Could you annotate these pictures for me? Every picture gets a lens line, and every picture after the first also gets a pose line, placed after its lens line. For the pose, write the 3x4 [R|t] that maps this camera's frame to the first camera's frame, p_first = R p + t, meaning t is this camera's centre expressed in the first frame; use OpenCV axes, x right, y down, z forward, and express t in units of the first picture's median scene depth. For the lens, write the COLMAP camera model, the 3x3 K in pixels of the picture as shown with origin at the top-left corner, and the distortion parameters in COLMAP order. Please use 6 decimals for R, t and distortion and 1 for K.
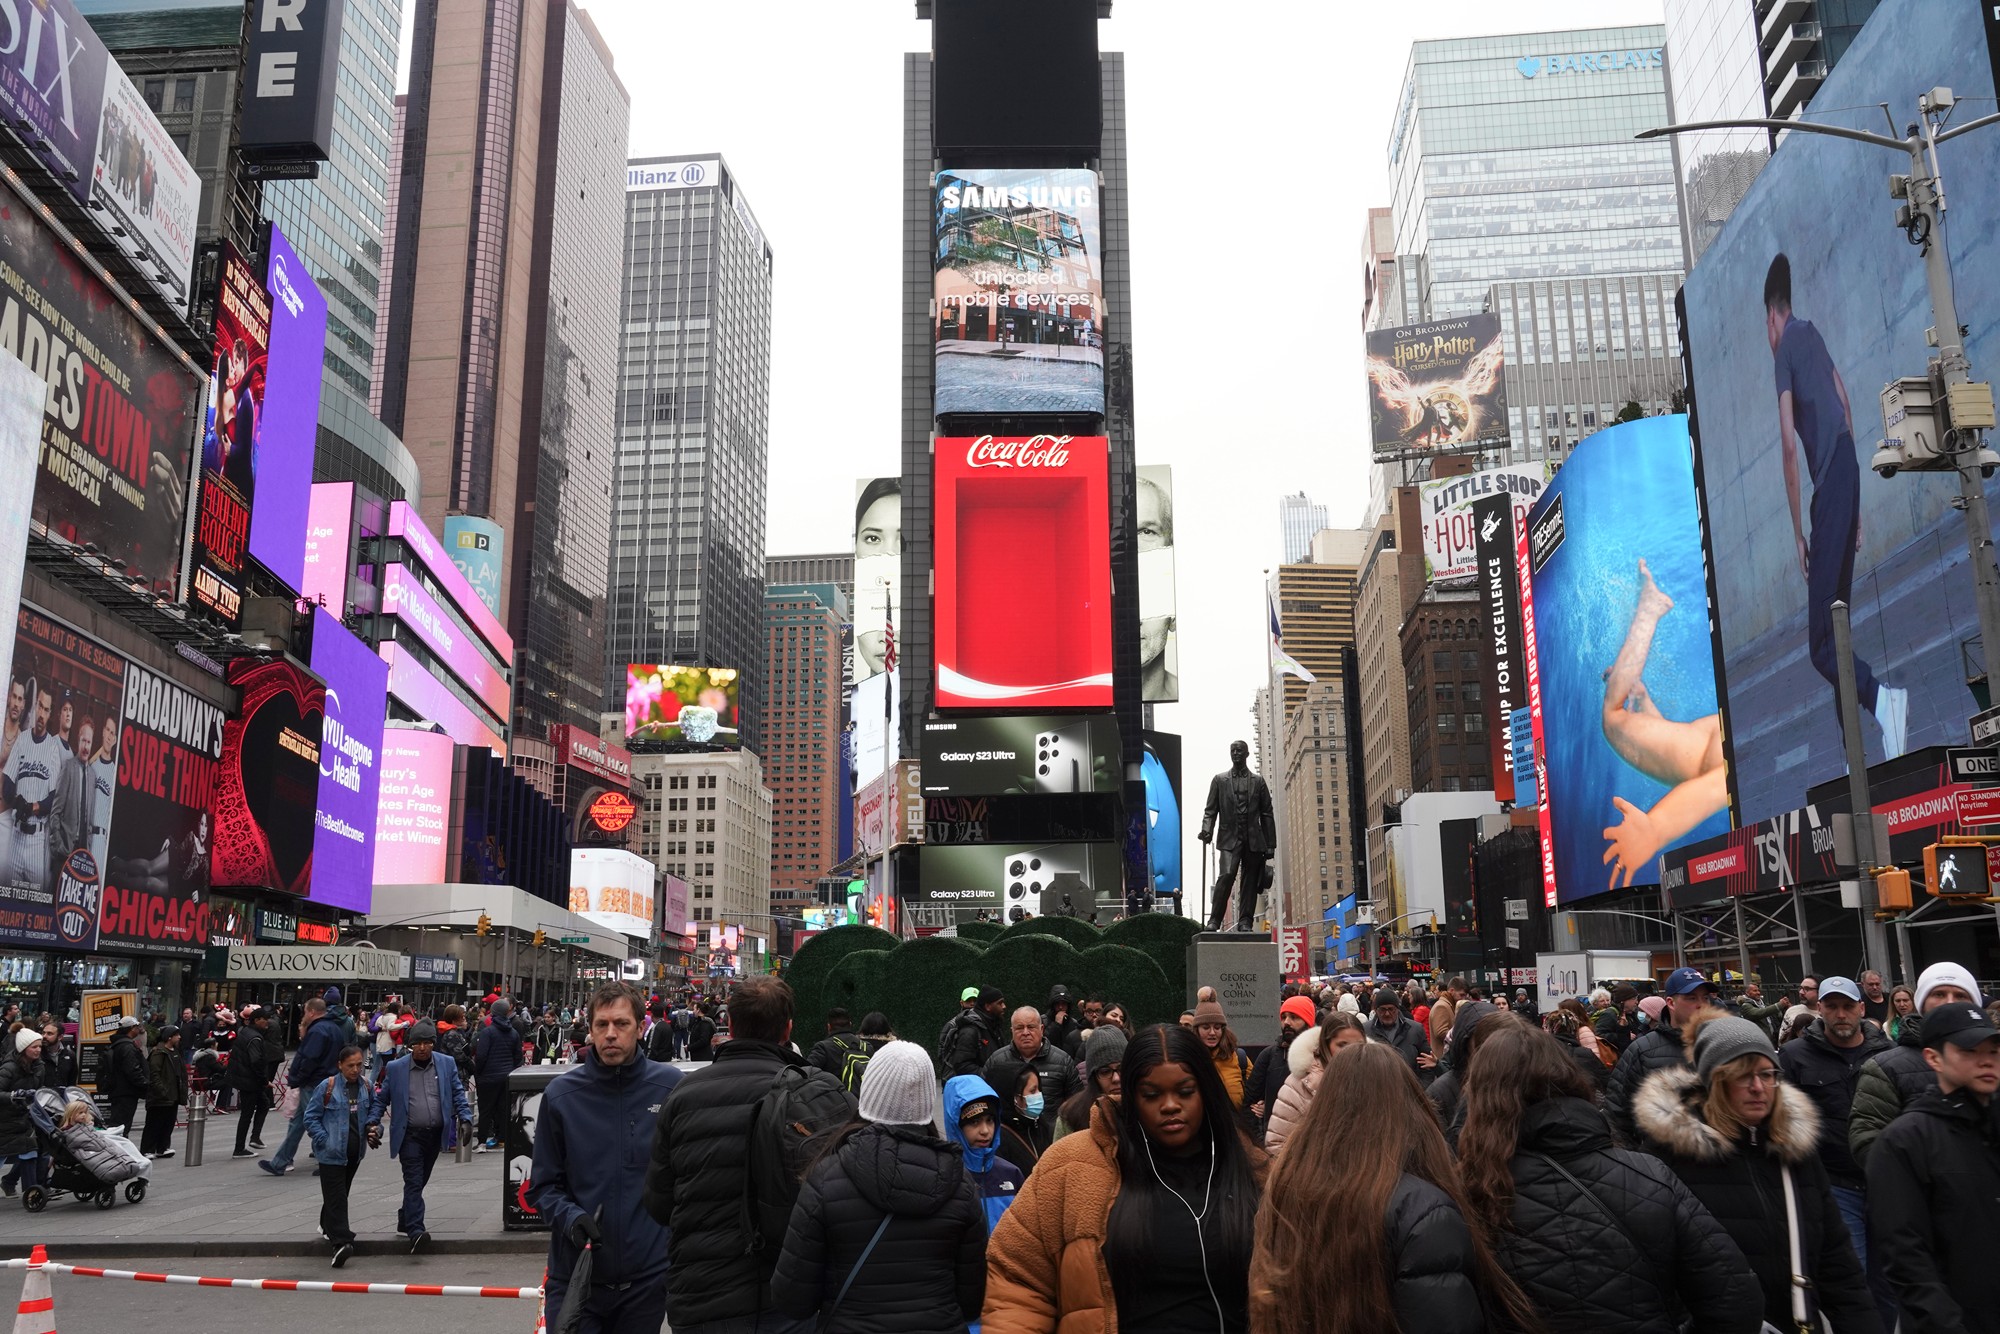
lens RADIAL K [[1555.1, 0, 1000.0], [0, 1555.1, 667.0], [0, 0, 1]] dist [-0.022306, 0.019647]
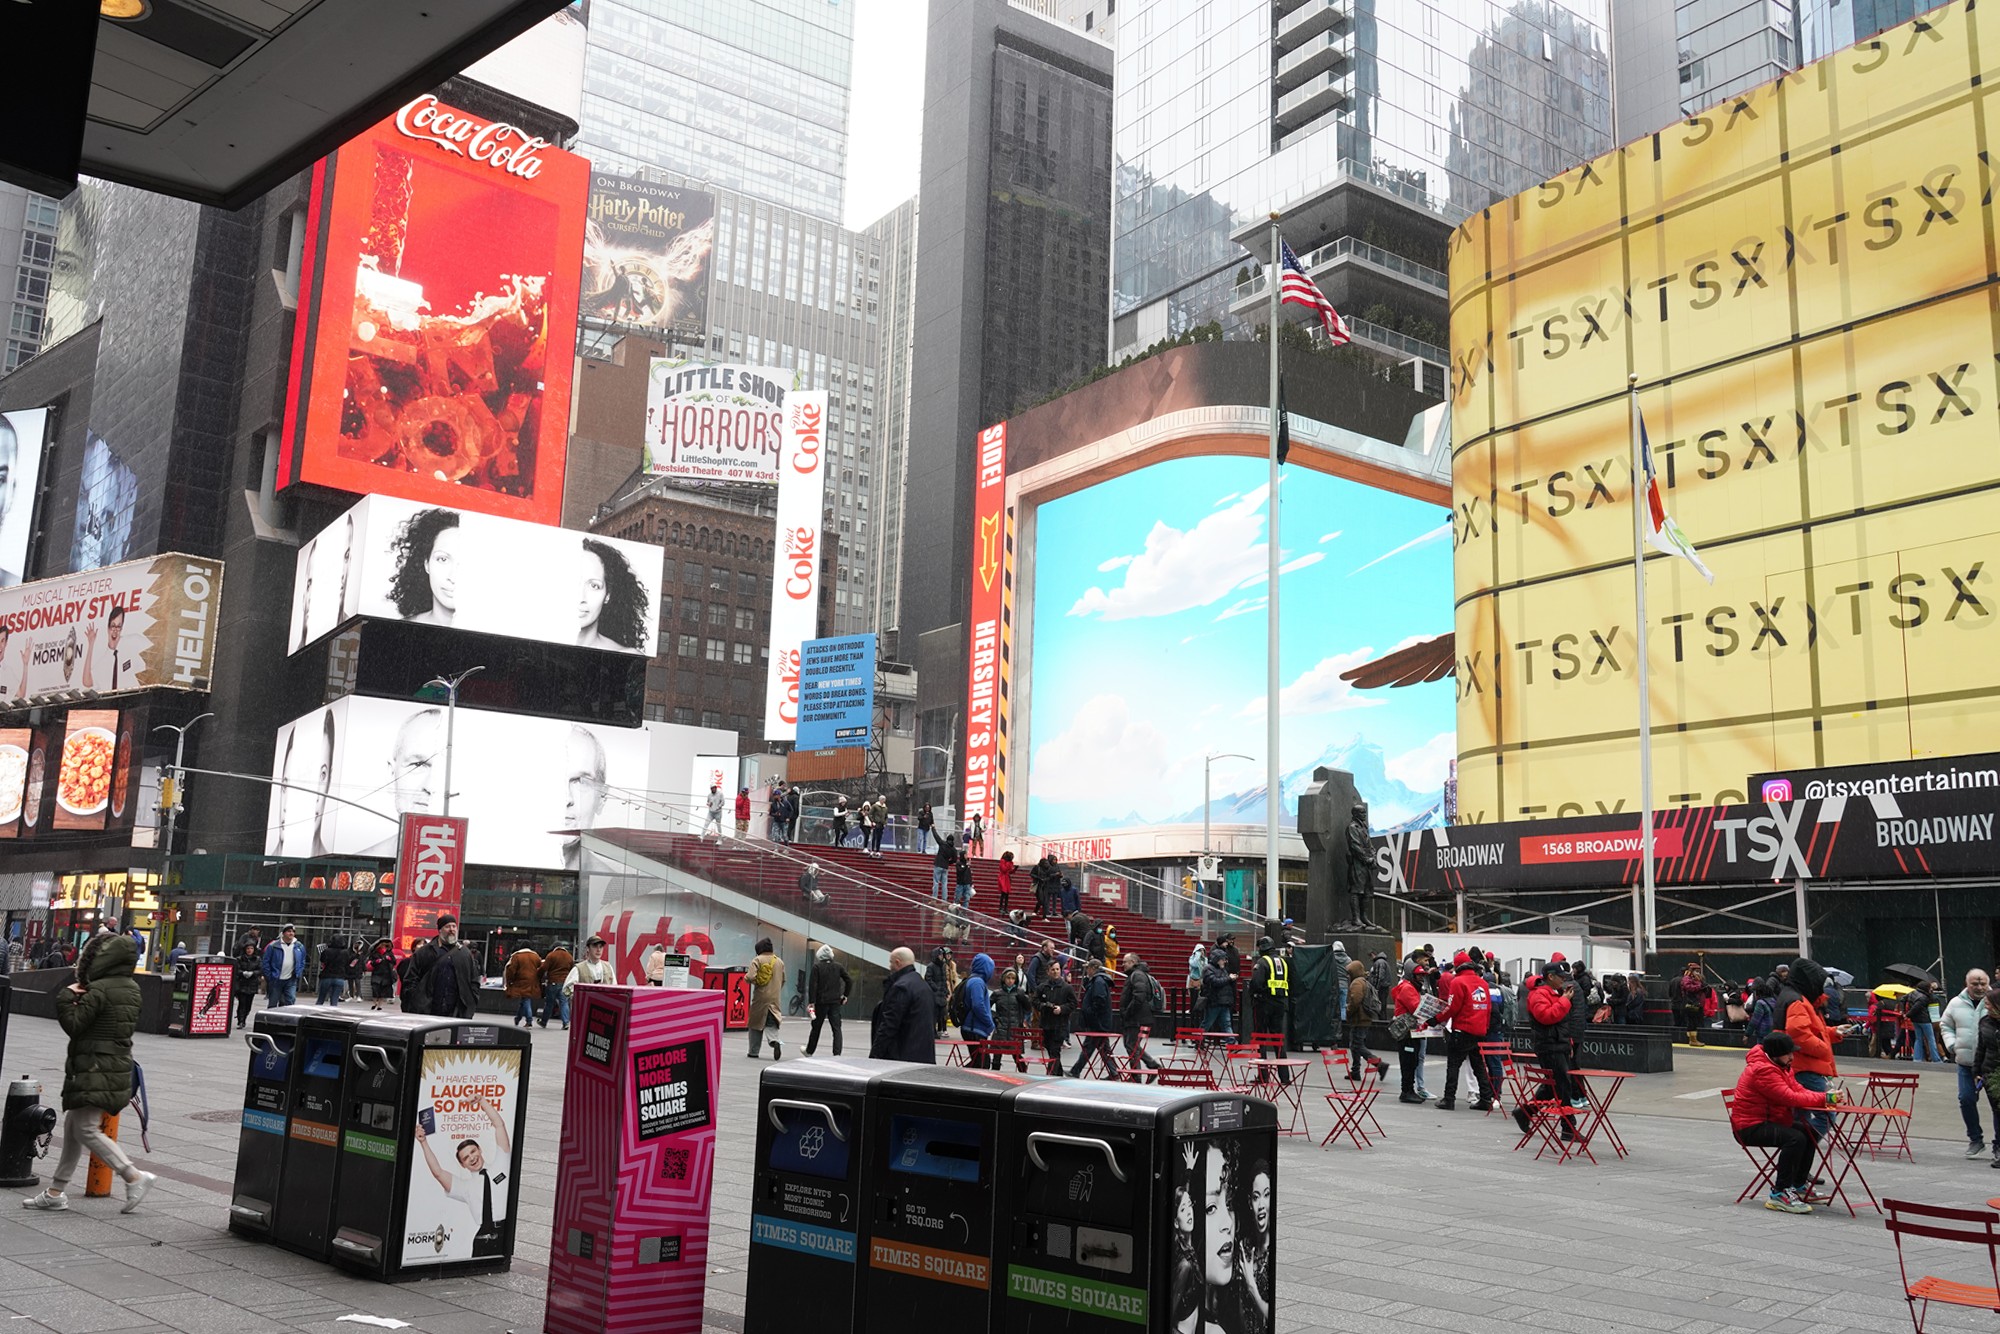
lens RADIAL K [[1665.5, 0, 1000.0], [0, 1665.5, 667.0], [0, 0, 1]] dist [-0.013555, 0.000323]
pose [[0.751580, 0.155214, 0.641121, -0.430892], [-0.178990, 0.983445, -0.028262, 0.118339], [-0.634894, -0.093513, 0.766919, 0.512578]]
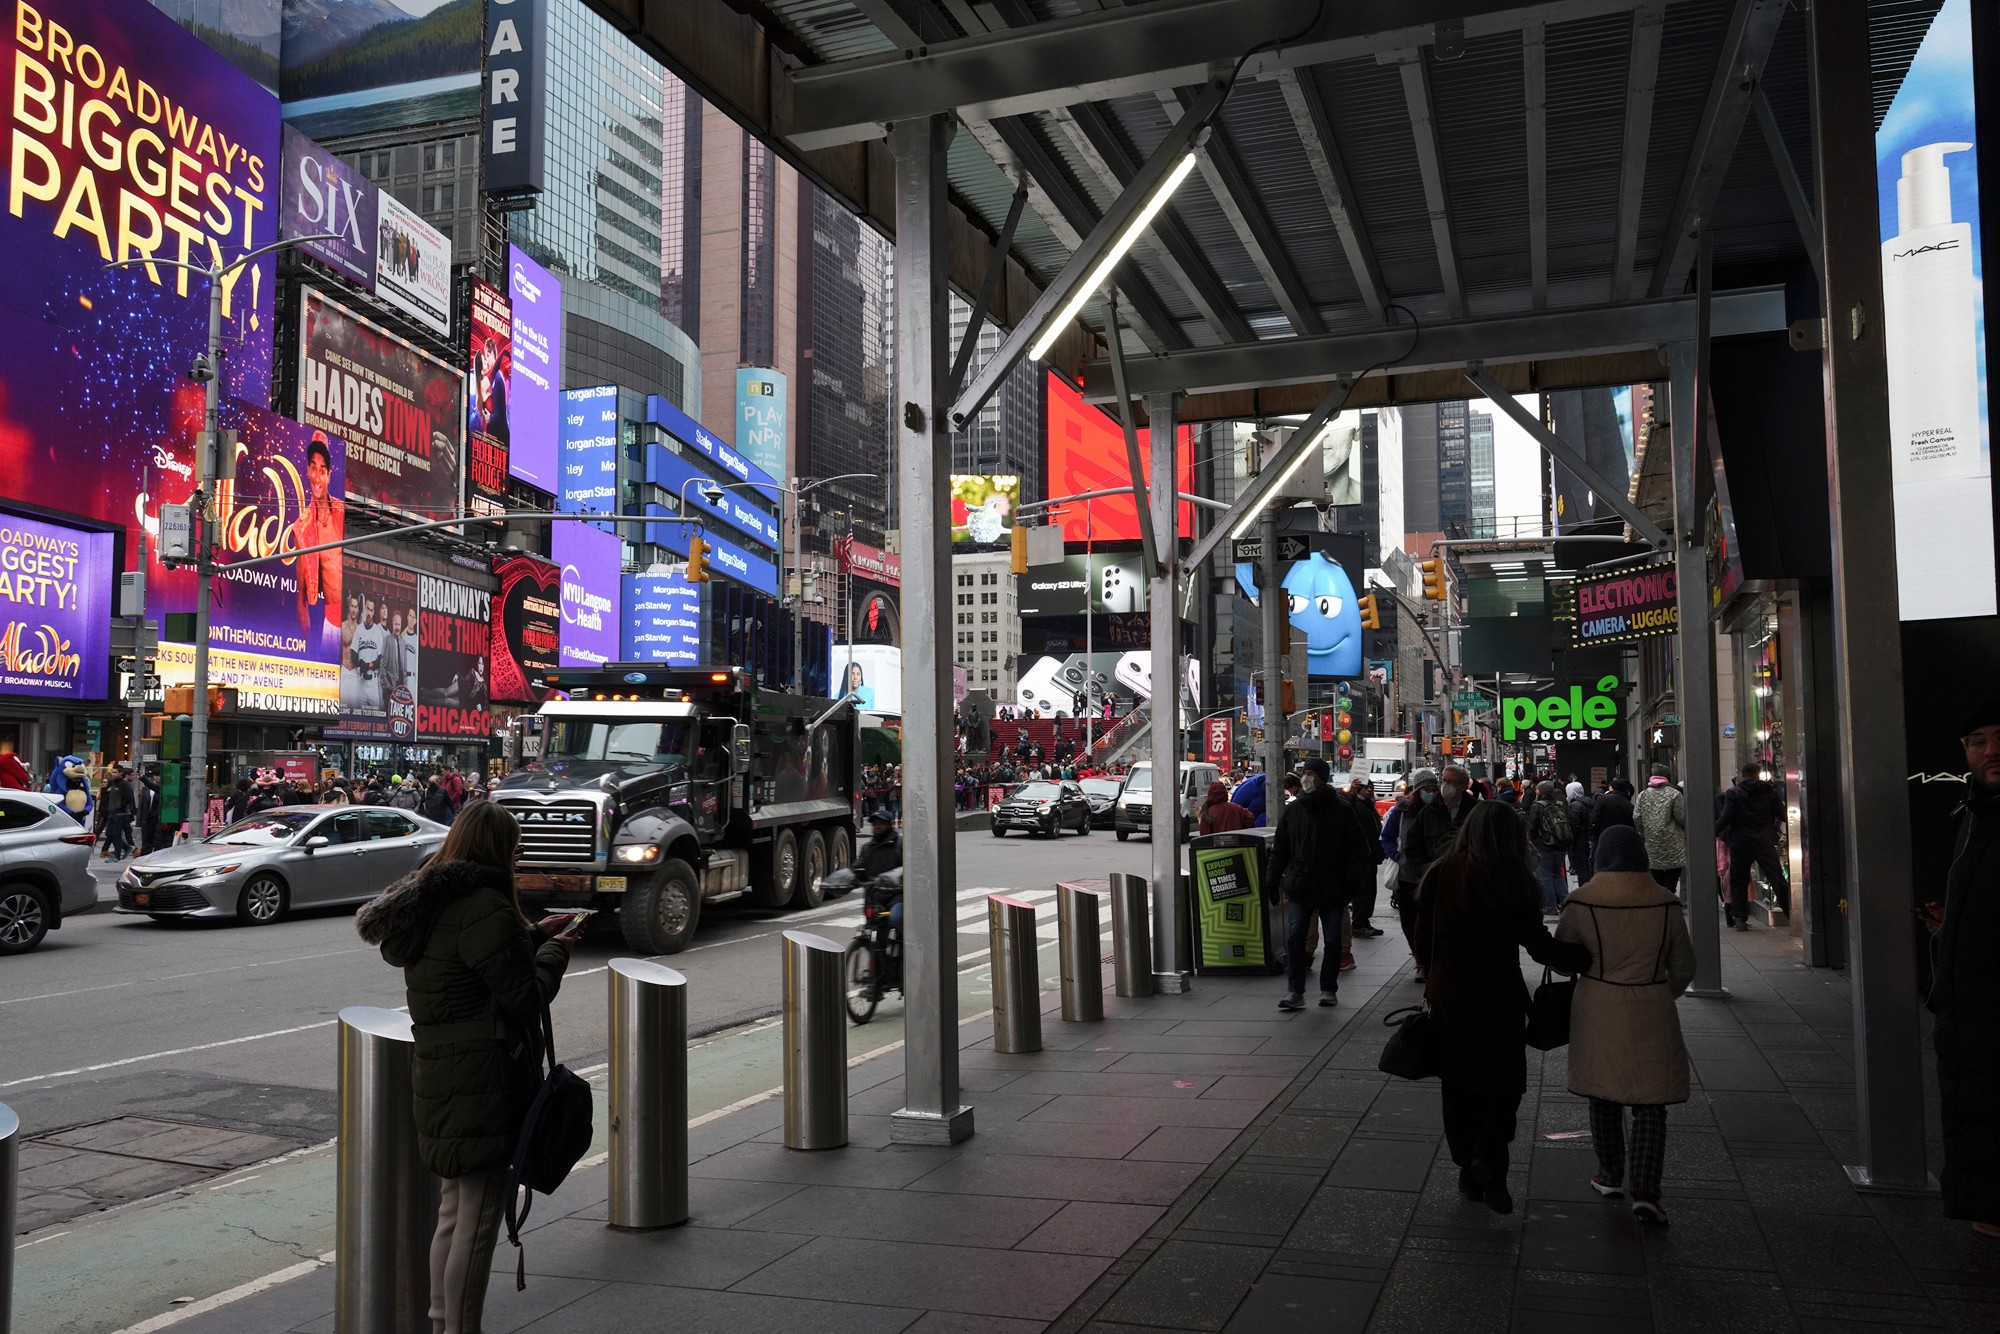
lens RADIAL K [[1543.0, 0, 994.0], [0, 1543.0, 664.9], [0, 0, 1]] dist [-0.016470, 0.004711]
pose [[0.971058, -0.012047, -0.238539, 0.369567], [0.046377, 0.989229, 0.138835, -0.090311], [0.234297, -0.145879, 0.961158, -0.402634]]
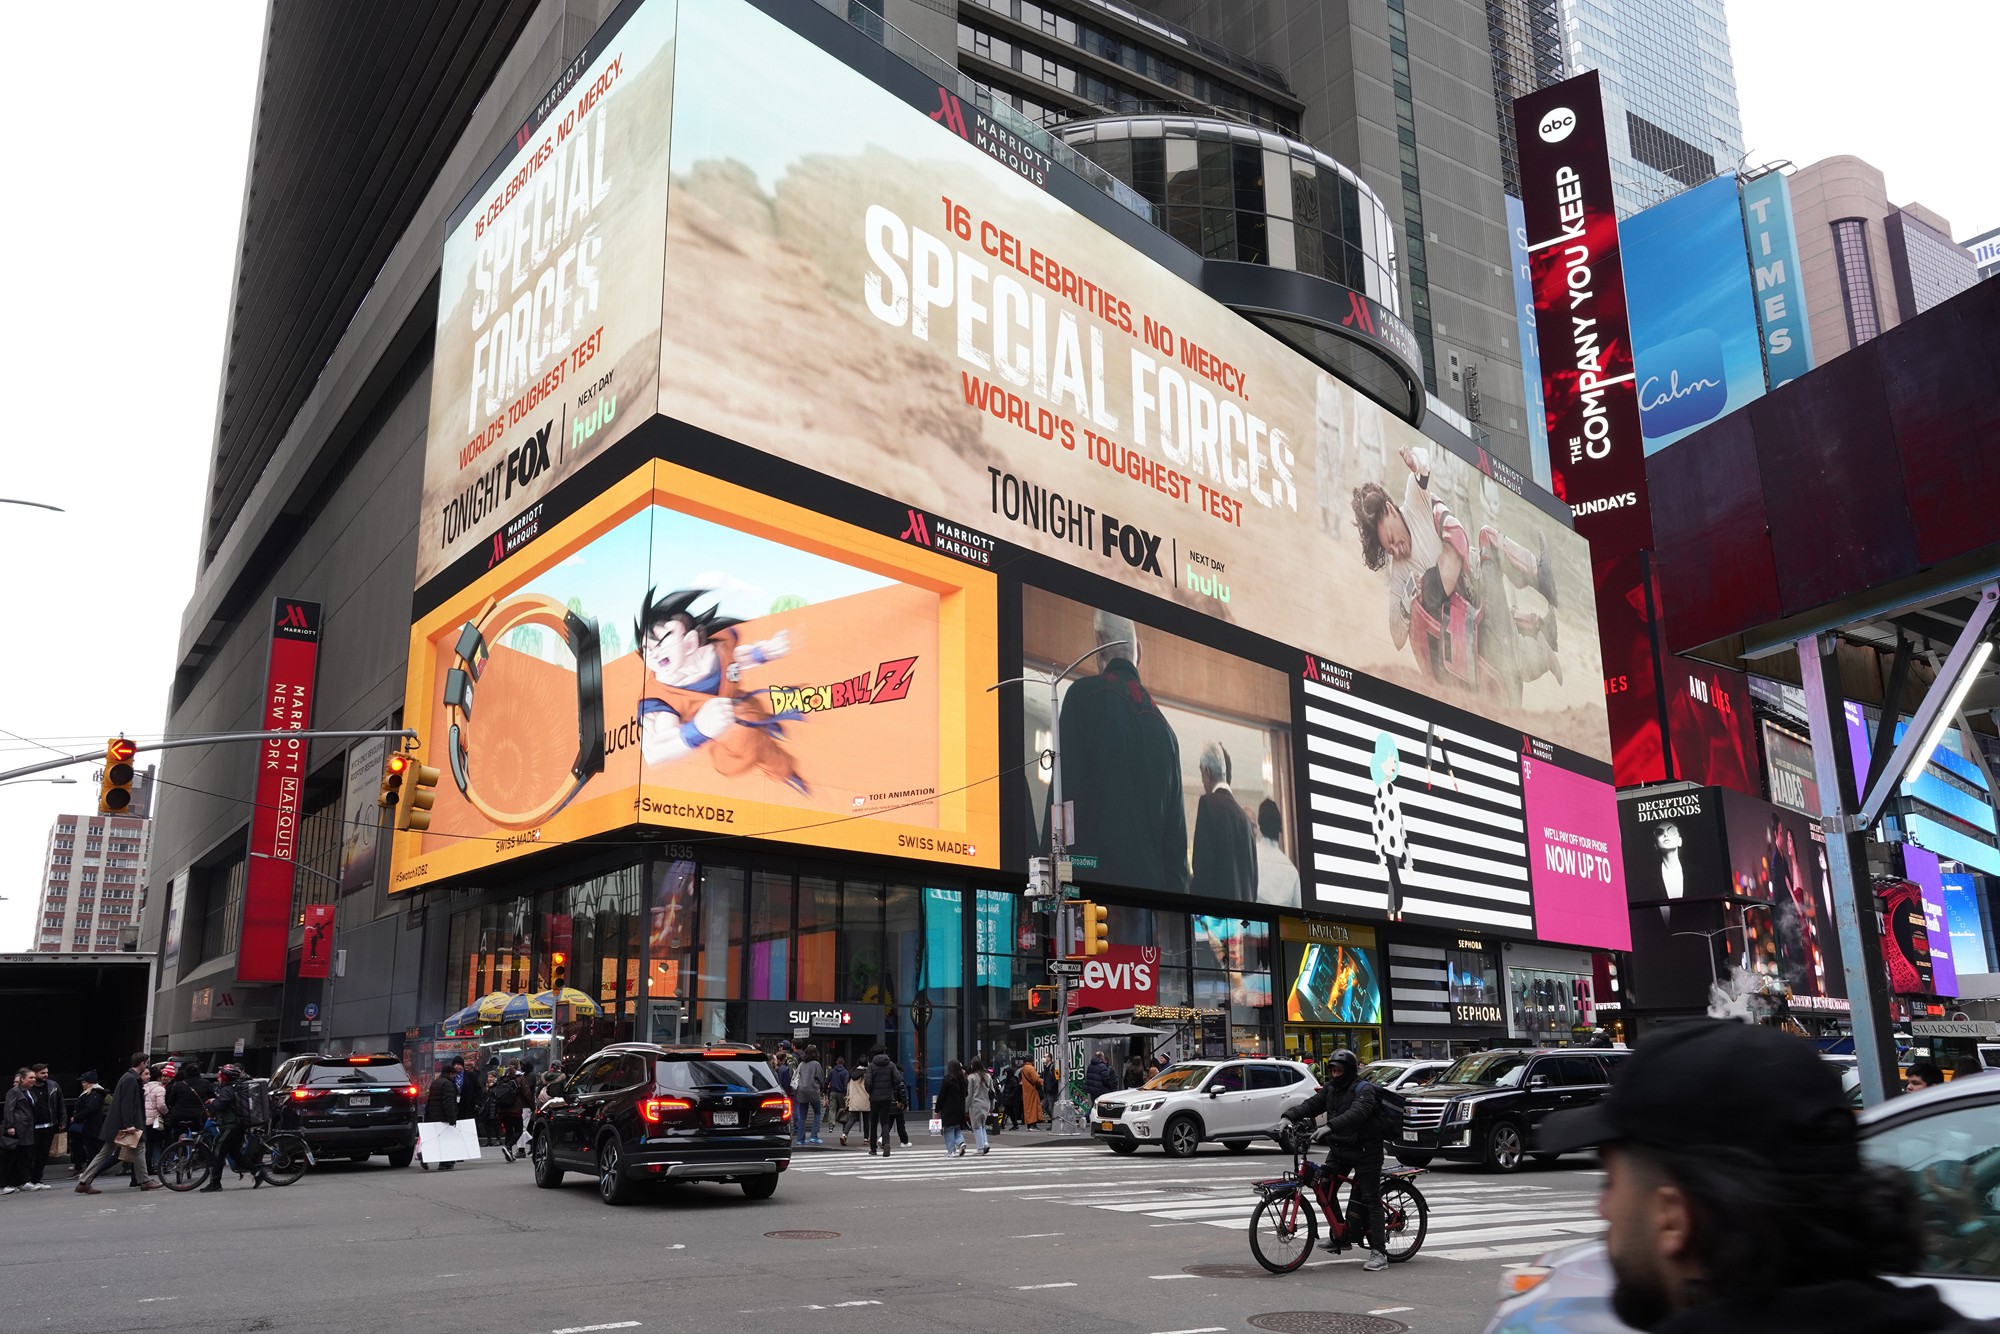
lens RADIAL K [[1543.0, 0, 994.0], [0, 1543.0, 664.9], [0, 0, 1]] dist [-0.016470, 0.004711]
pose [[0.646976, -0.185810, -0.739525, 0.325298], [0.164678, 0.981016, -0.102417, -0.281804], [0.744516, -0.055522, 0.665292, -1.267536]]
